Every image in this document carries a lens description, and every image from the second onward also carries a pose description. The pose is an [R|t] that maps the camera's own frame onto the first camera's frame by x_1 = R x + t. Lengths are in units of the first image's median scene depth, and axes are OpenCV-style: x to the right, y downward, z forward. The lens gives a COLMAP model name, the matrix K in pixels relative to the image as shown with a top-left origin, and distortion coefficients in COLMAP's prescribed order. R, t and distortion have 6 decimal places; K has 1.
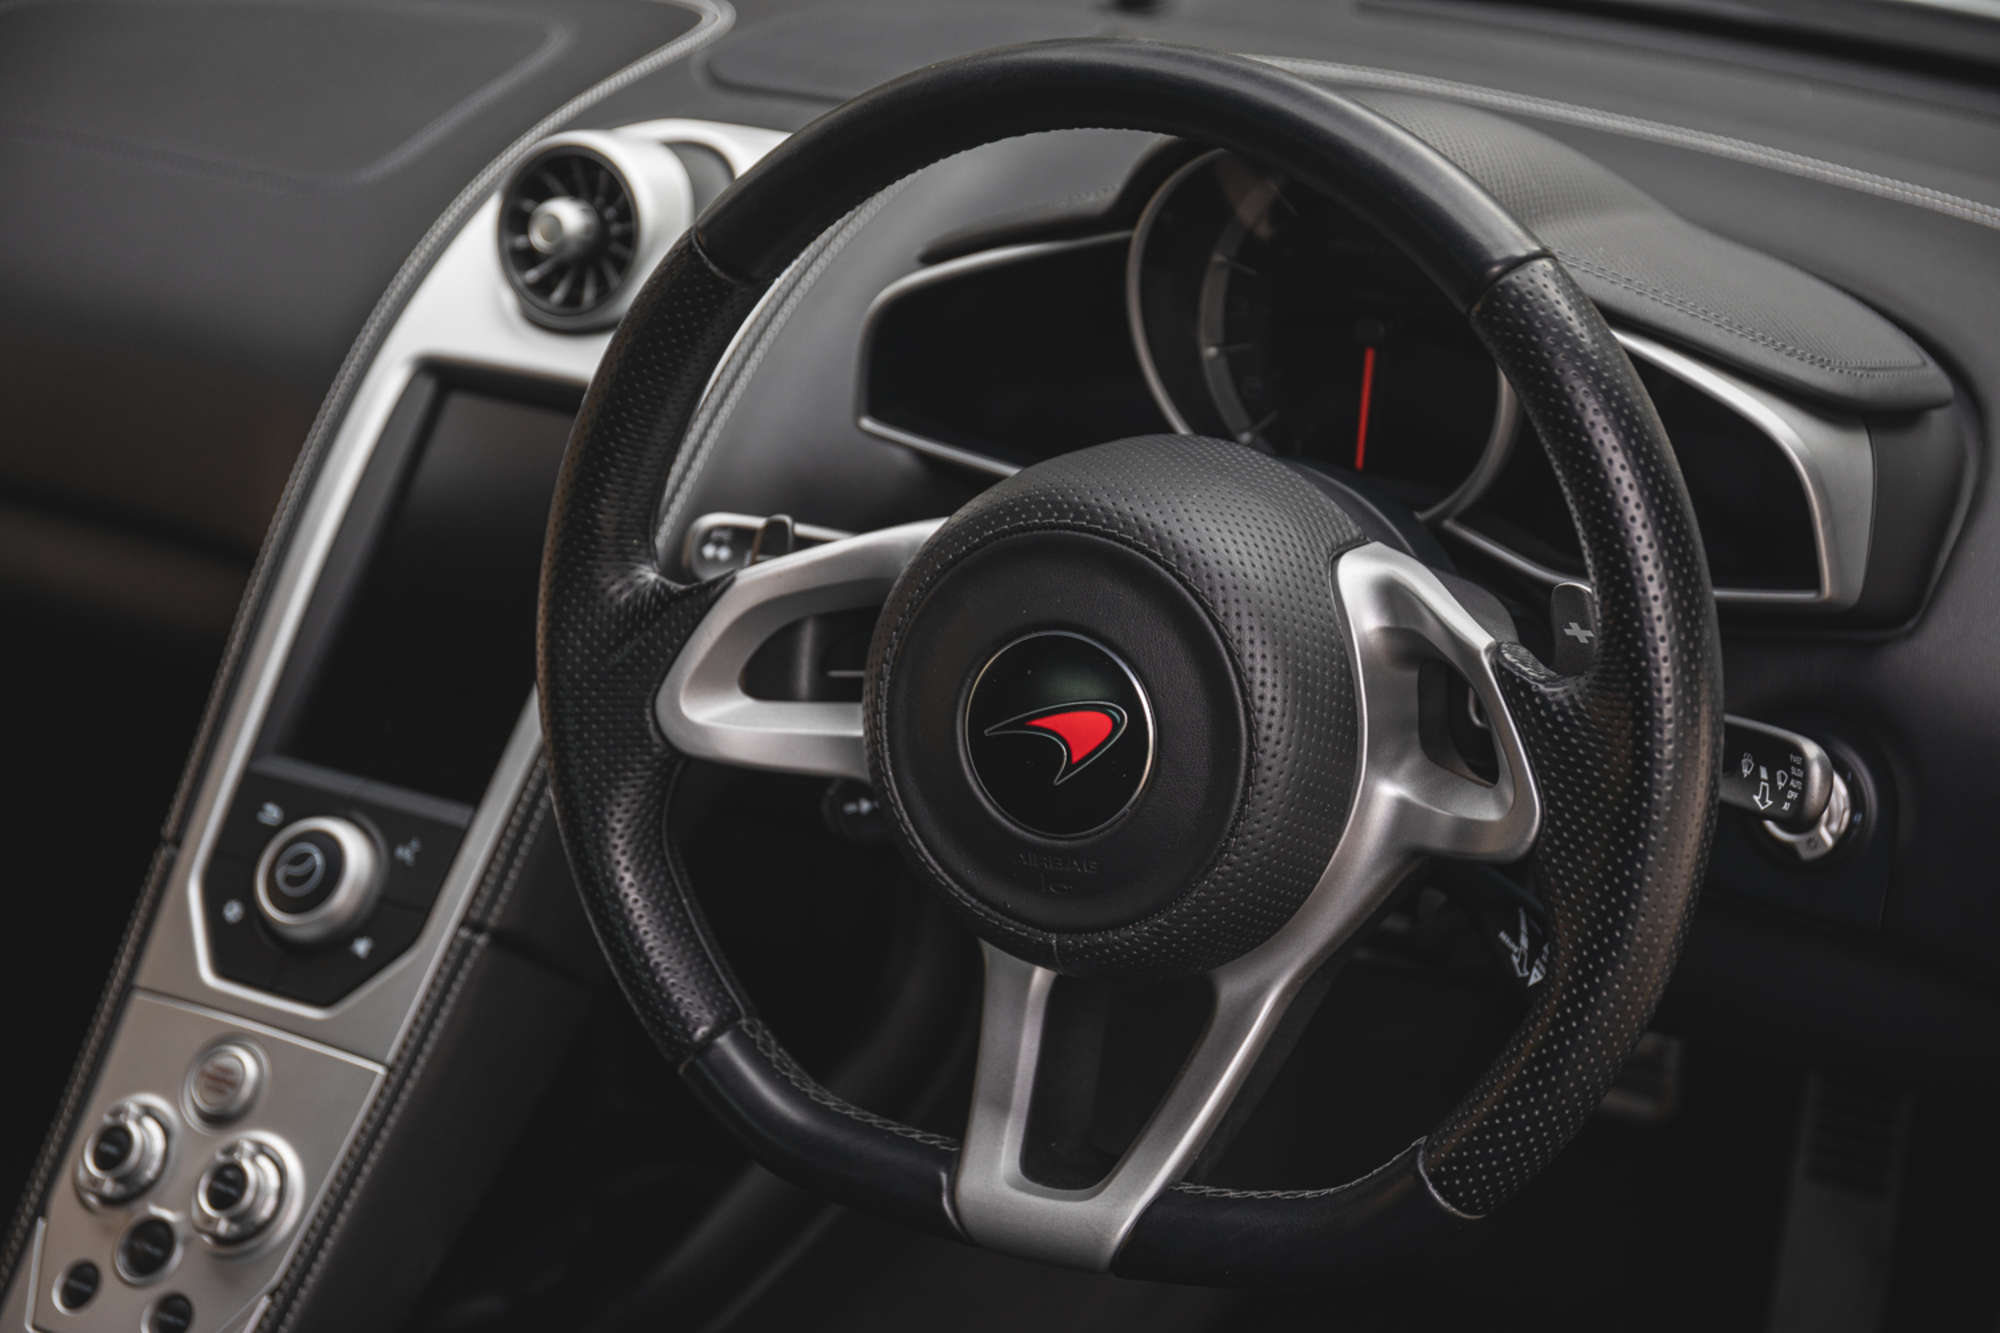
lens RADIAL K [[3429.2, 0, 998.7], [0, 3429.2, 665.8], [0, 0, 1]] dist [0.091747, 0.000000]
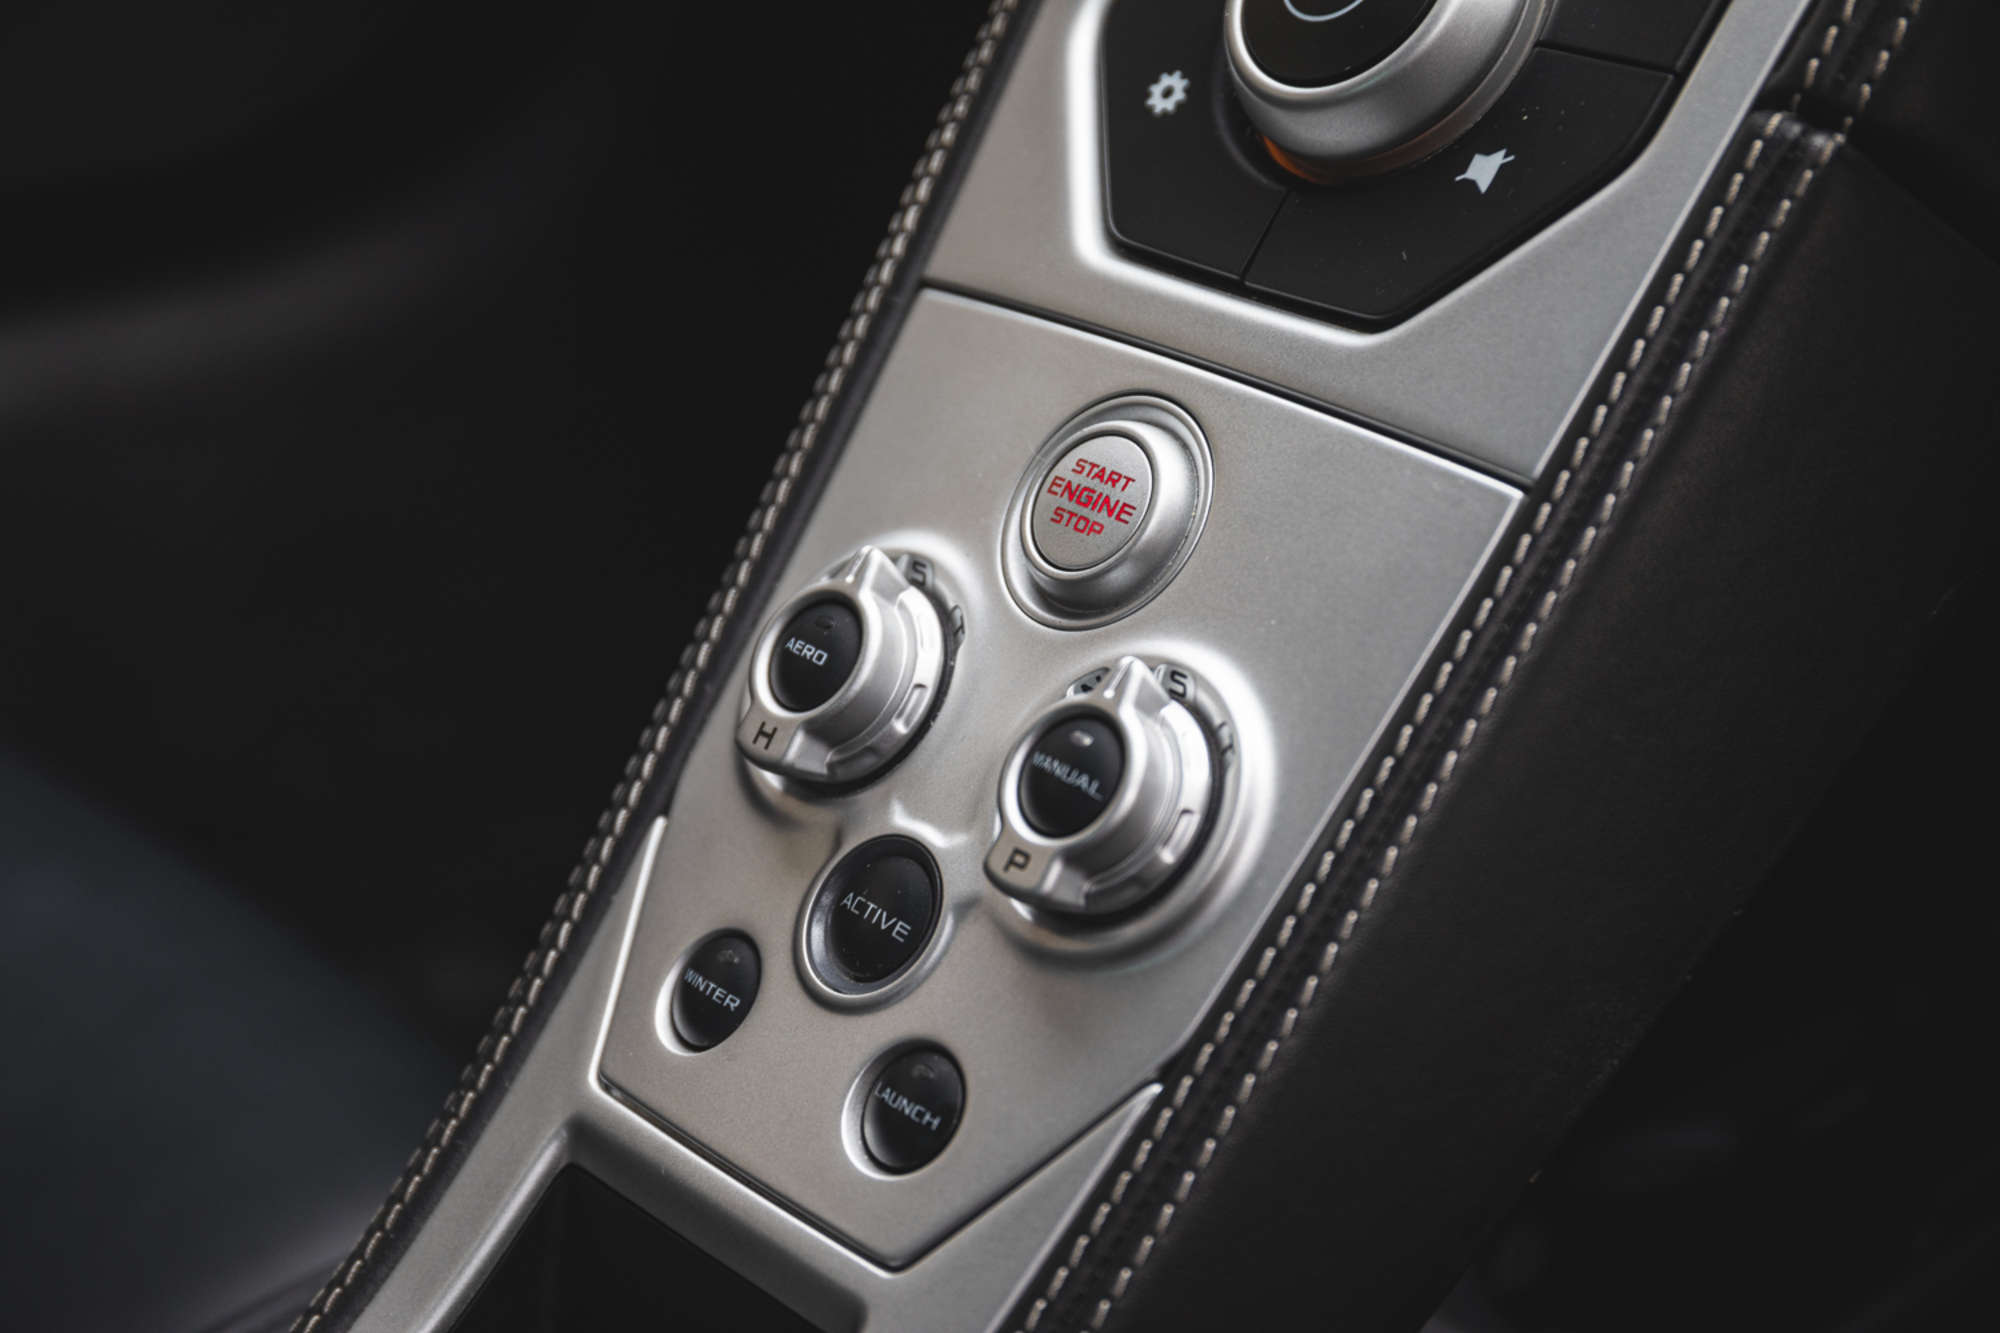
lens RADIAL K [[3649.1, 0, 986.5], [0, 3649.1, 667.2], [0, 0, 1]] dist [0.132361, 0.000000]
pose [[0.942722, 0.084278, -0.322759, -0.107021], [-0.062500, 0.995049, 0.077274, 0.109420], [0.327673, -0.052675, 0.943322, 0.625501]]
